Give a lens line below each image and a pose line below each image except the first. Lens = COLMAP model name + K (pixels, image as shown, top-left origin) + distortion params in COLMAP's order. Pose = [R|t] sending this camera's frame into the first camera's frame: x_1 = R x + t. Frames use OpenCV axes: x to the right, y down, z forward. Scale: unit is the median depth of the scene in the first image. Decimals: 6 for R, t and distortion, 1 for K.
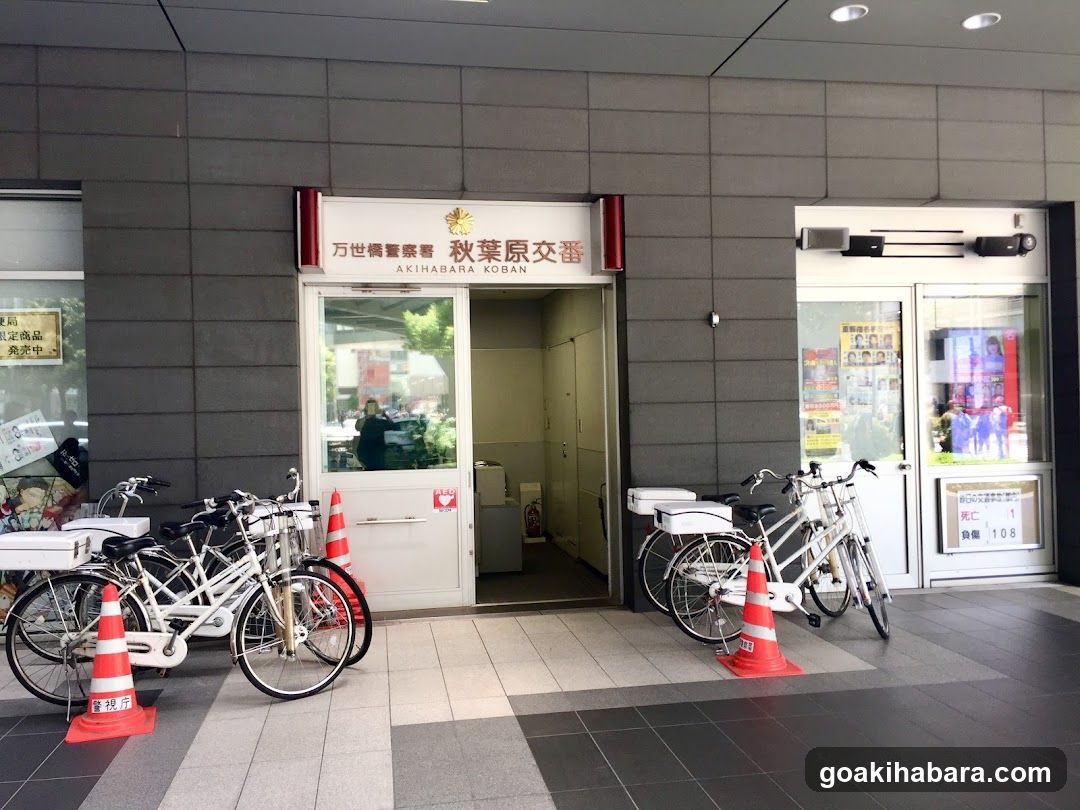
lens RADIAL K [[921.7, 0, 540.1], [0, 921.7, 401.7], [0, 0, 1]] dist [0.052574, -0.016163]
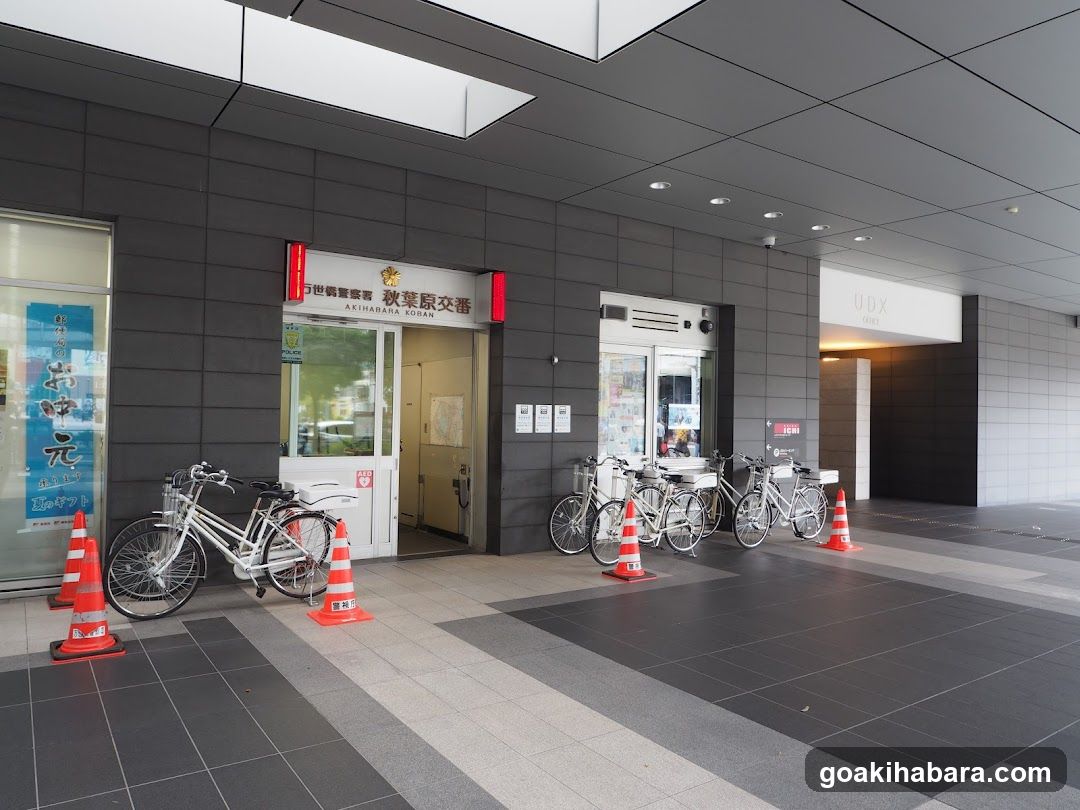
lens RADIAL K [[769.5, 0, 545.6], [0, 769.5, 402.1], [0, 0, 1]] dist [-0.029061, 0.008535]
pose [[0.903669, 0.045458, 0.425811, -0.354063], [-0.040610, 0.998966, -0.020463, 0.005826], [-0.426301, 0.001199, 0.904581, -0.131413]]
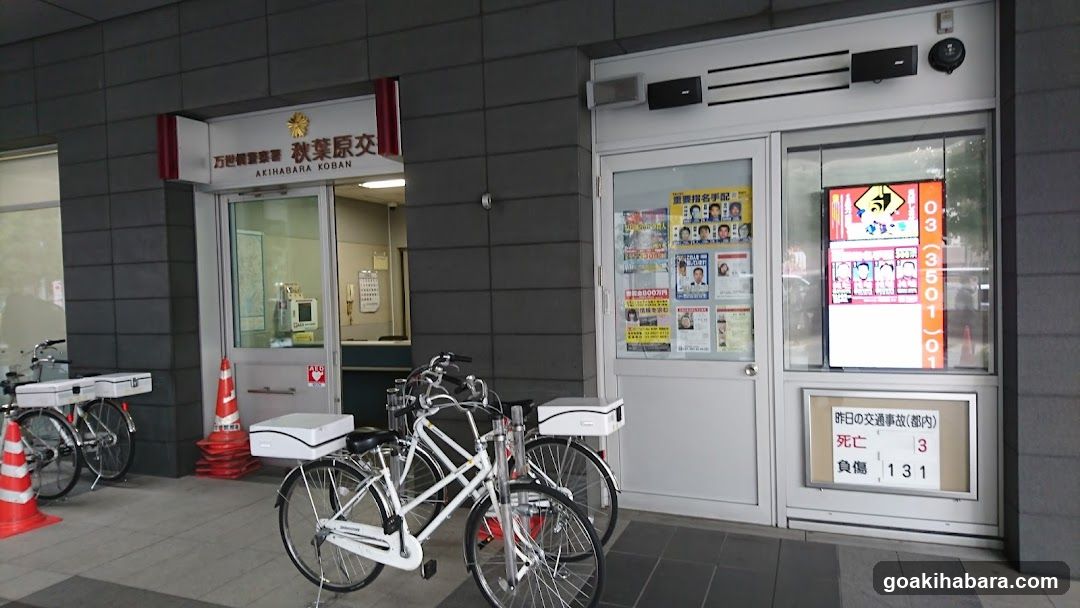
lens RADIAL K [[691.0, 0, 542.1], [0, 691.0, 312.3], [0, 0, 1]] dist [0.040667, -0.004861]
pose [[0.844271, 0.018487, -0.535598, 0.597714], [0.012221, 0.998481, 0.053728, -0.014125], [0.535778, -0.051906, 0.842762, 0.442778]]
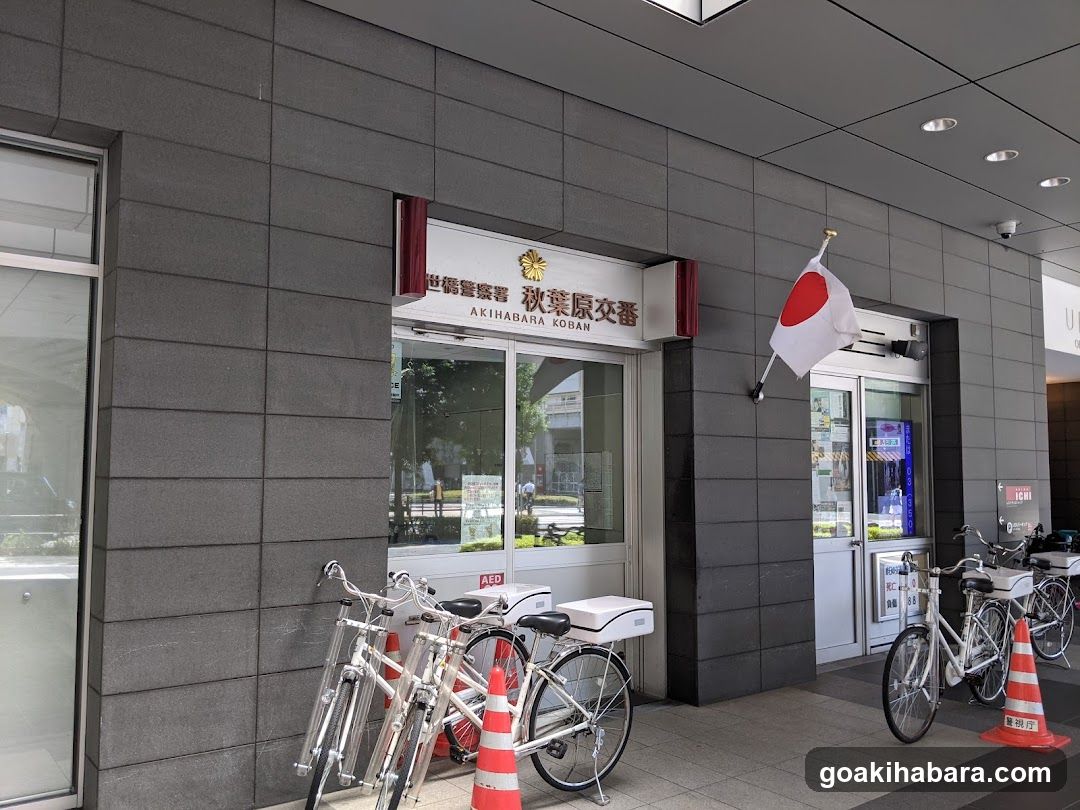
lens RADIAL K [[860.4, 0, 533.2], [0, 860.4, 415.0], [0, 0, 1]] dist [0.062156, -0.065729]
pose [[0.889176, 0.057303, 0.453963, -0.443197], [-0.027585, 0.997036, -0.071824, 0.004072], [-0.456733, 0.051342, 0.888121, 0.282268]]
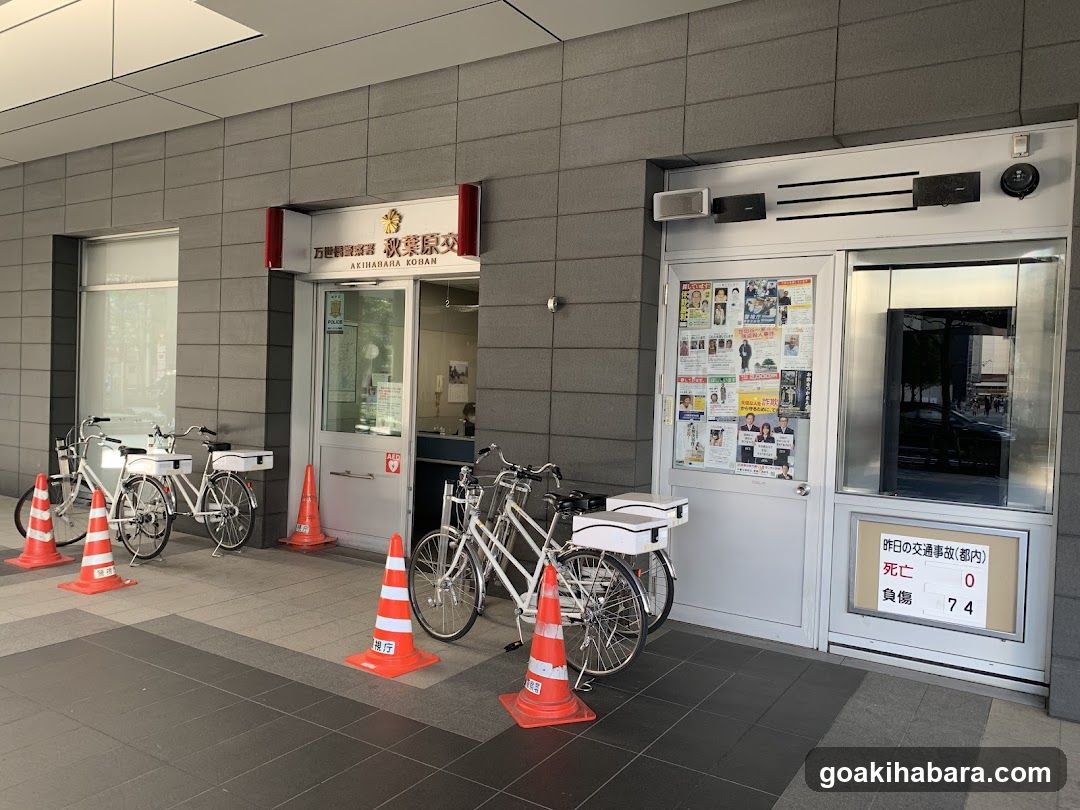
lens RADIAL K [[813.3, 0, 543.6], [0, 813.3, 409.1], [0, 0, 1]] dist [0.030308, 0.003307]
pose [[0.736768, 0.067902, -0.672727, 0.738002], [-0.048444, 0.997689, 0.047647, -0.020771], [0.674408, -0.002515, 0.738355, 0.377414]]
